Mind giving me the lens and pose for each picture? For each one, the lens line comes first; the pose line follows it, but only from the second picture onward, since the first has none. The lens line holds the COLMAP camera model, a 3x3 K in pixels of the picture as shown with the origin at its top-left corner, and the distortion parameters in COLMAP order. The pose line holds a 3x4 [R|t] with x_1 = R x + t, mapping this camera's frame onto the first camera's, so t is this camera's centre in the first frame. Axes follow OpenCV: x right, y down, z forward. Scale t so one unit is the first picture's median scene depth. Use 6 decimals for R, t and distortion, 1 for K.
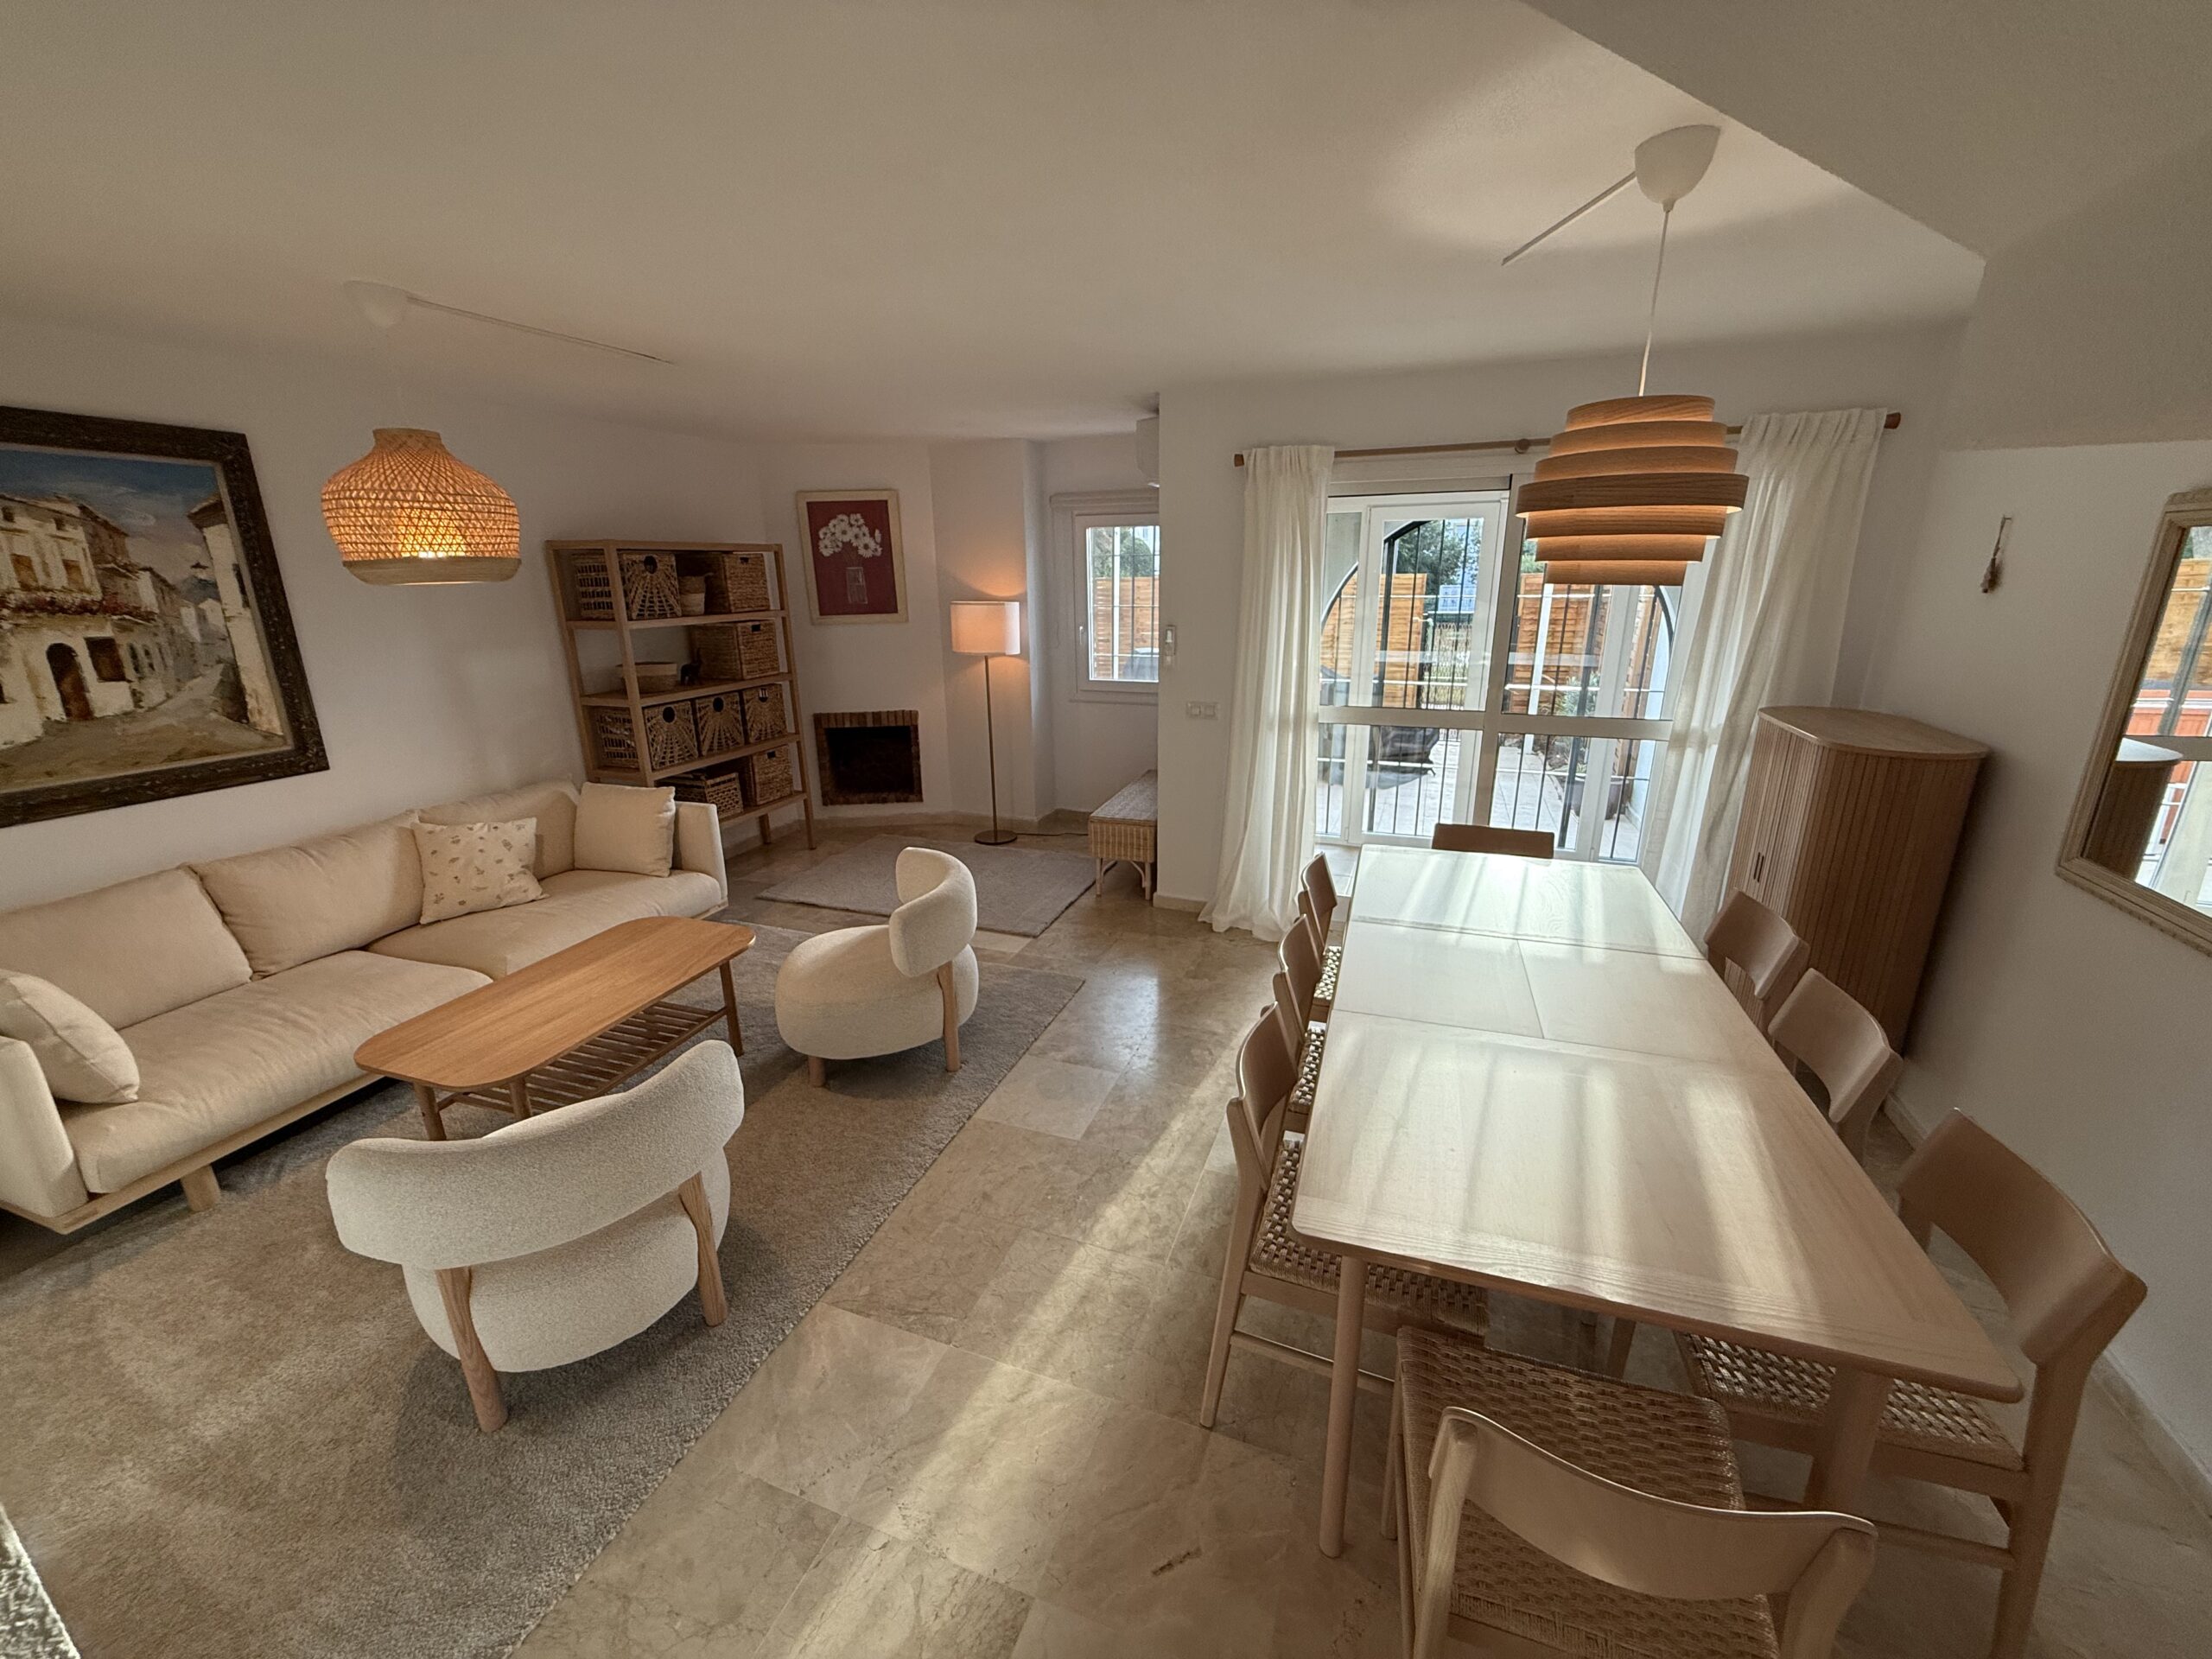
lens RADIAL K [[887.2, 0, 1097.8], [0, 887.2, 834.1], [0, 0, 1]] dist [0.005922, -0.000335]
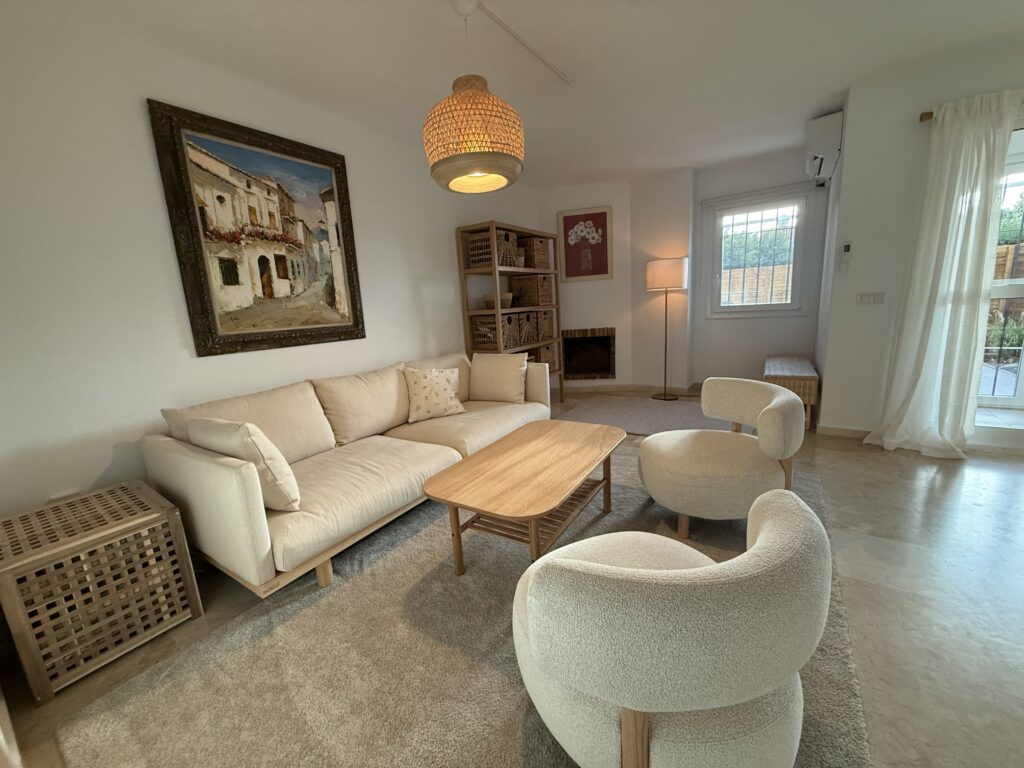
lens RADIAL K [[410.7, 0, 508.2], [0, 410.7, 386.1], [0, 0, 1]] dist [0.005922, -0.000335]
pose [[0.972406, -0.000096, -0.233296, -0.418348], [-0.019637, 0.996417, -0.082262, 0.101362], [0.232468, 0.084573, 0.968920, 0.280832]]
